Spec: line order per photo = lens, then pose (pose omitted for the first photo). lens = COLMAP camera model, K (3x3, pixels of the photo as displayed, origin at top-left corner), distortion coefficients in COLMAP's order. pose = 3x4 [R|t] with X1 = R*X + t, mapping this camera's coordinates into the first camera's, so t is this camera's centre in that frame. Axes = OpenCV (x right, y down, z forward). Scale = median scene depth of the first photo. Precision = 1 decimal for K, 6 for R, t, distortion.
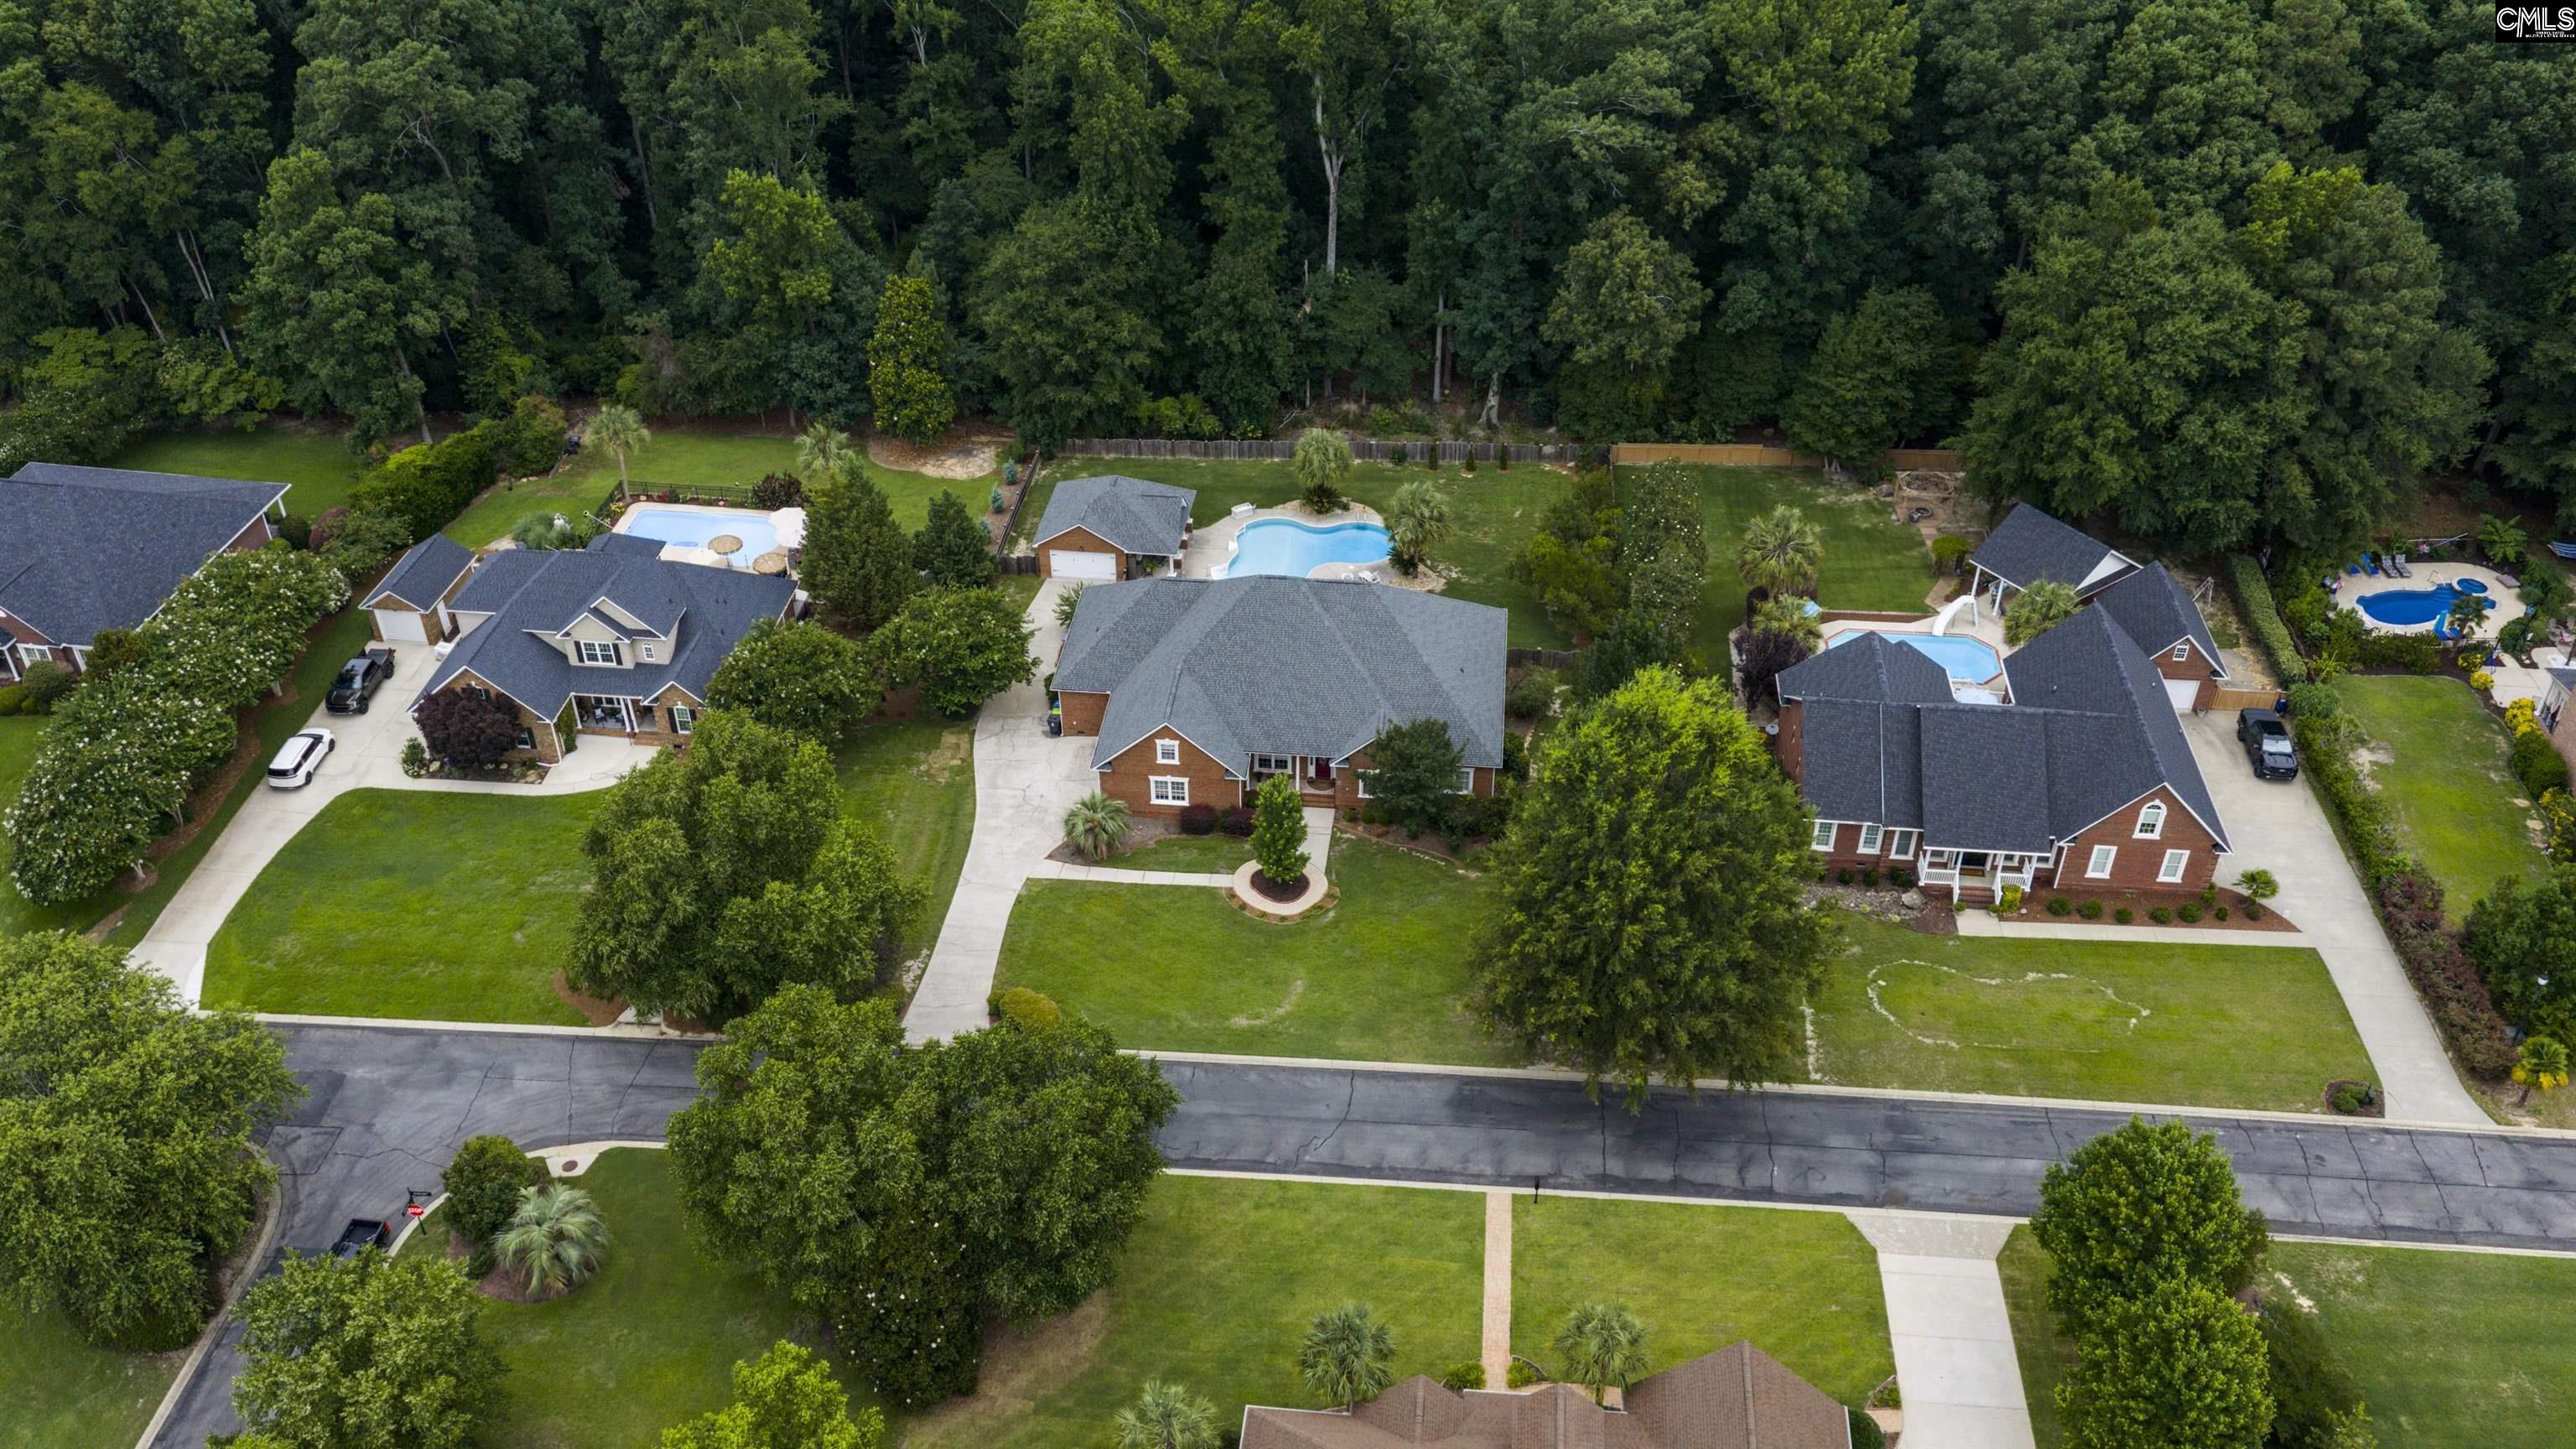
lens RADIAL K [[2128.1, 0, 1293.8], [0, 2128.1, 755.2], [0, 0, 1]] dist [0.011539, -0.039978]
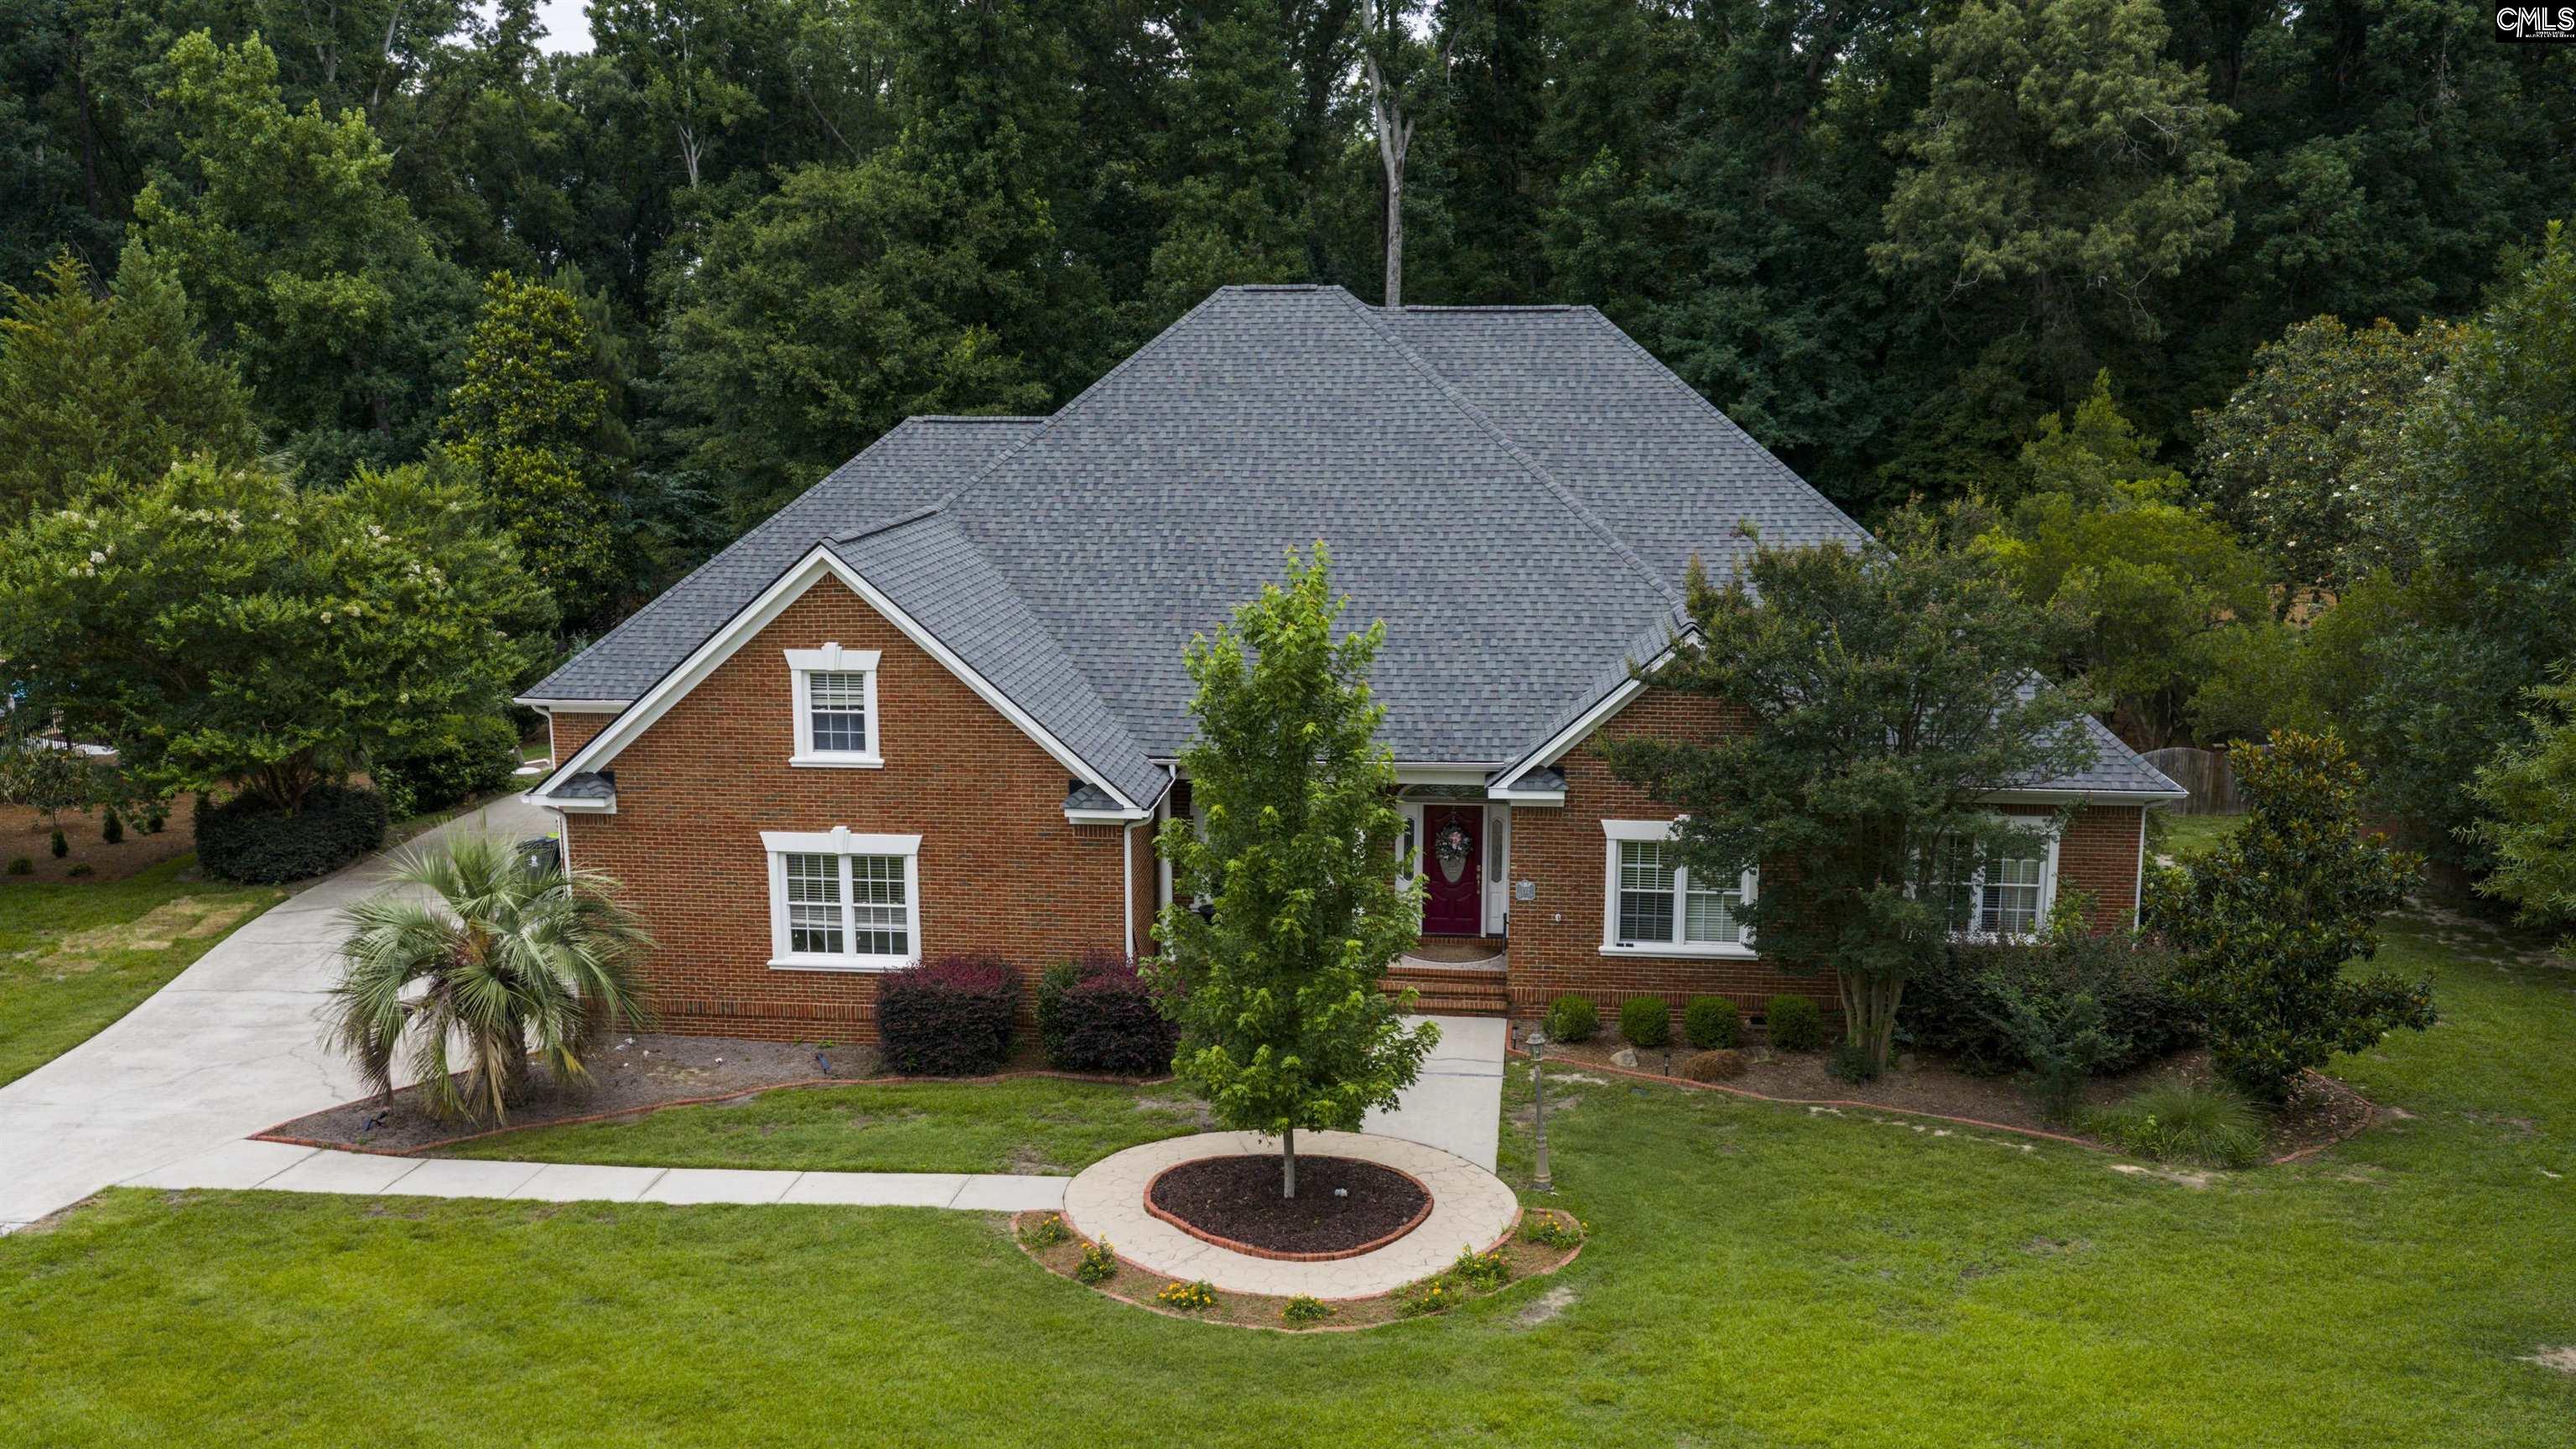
lens RADIAL K [[2127.6, 0, 1287.9], [0, 2127.6, 738.2], [0, 0, 1]] dist [0.020010, -0.051096]
pose [[0.999957, -0.002378, -0.008920, -0.004002], [-0.001758, 0.899489, -0.436939, 0.095568], [0.009062, 0.436936, 0.899447, 0.682293]]
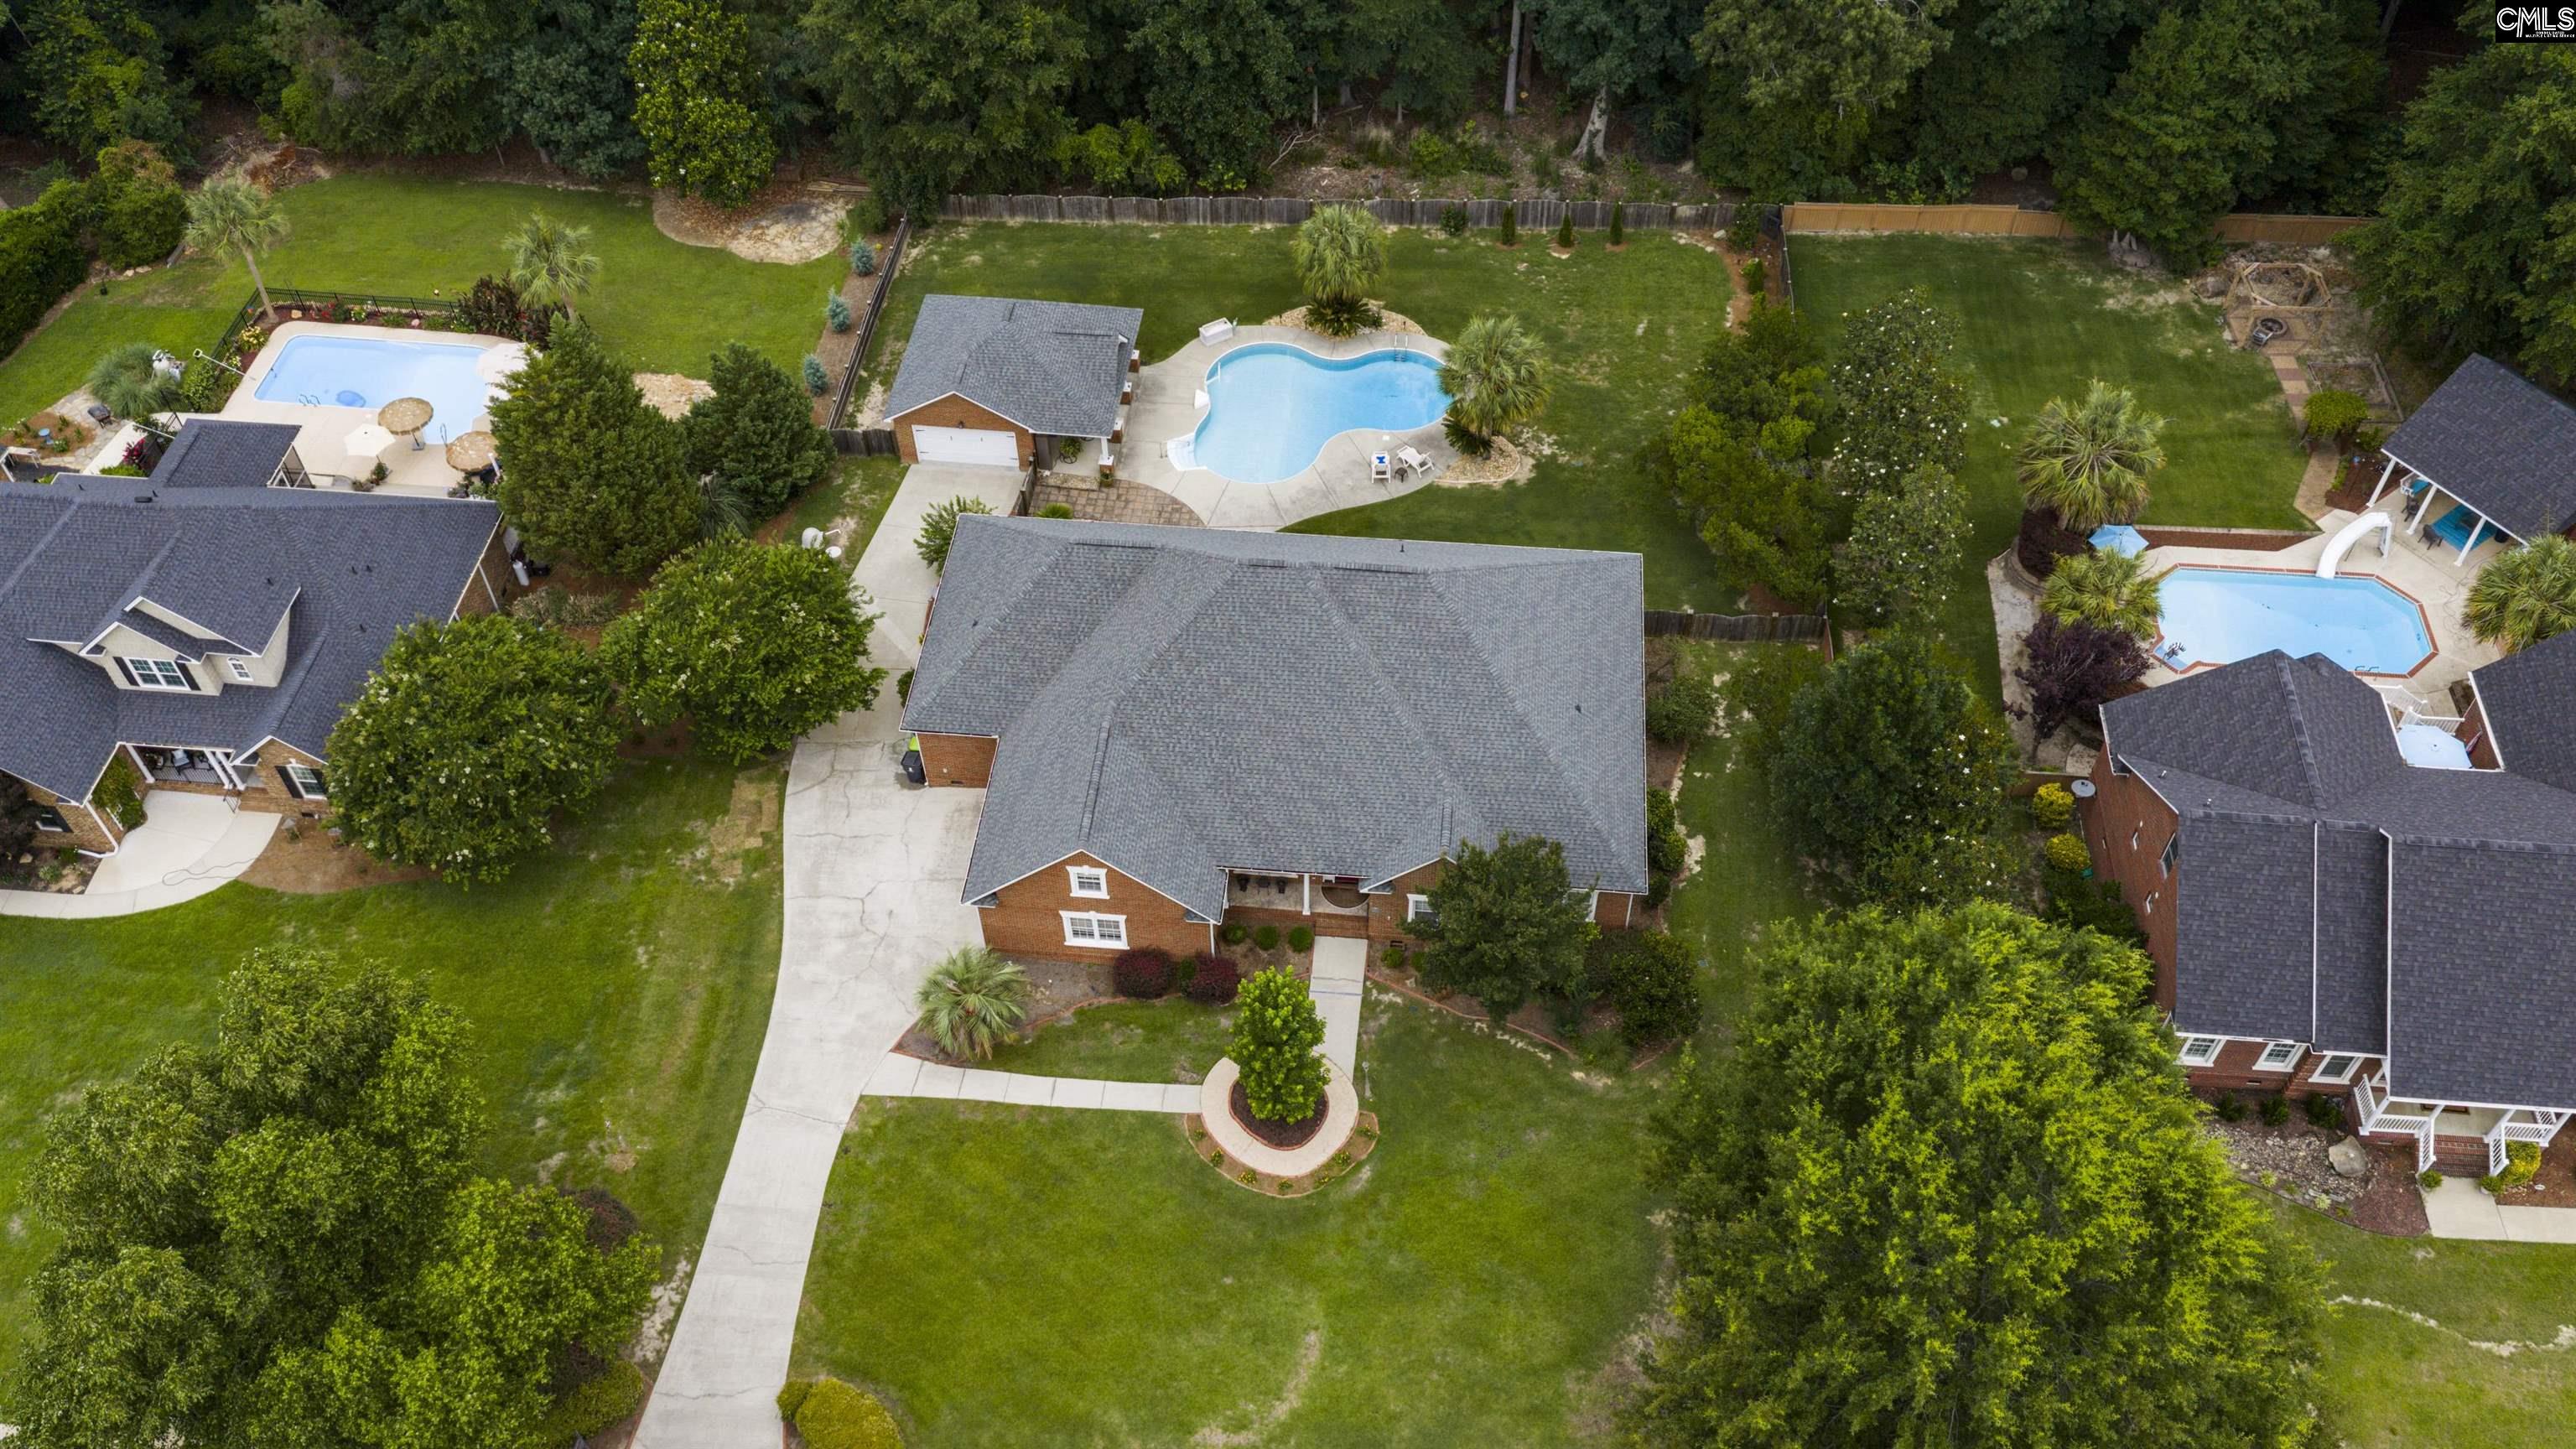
lens RADIAL K [[2128.1, 0, 1293.8], [0, 2128.1, 755.2], [0, 0, 1]] dist [0.011539, -0.039978]
pose [[0.999956, -0.008754, -0.003498, 0.000554], [0.009316, 0.974302, 0.225051, -0.148139], [0.001438, -0.225074, 0.974341, 0.374649]]
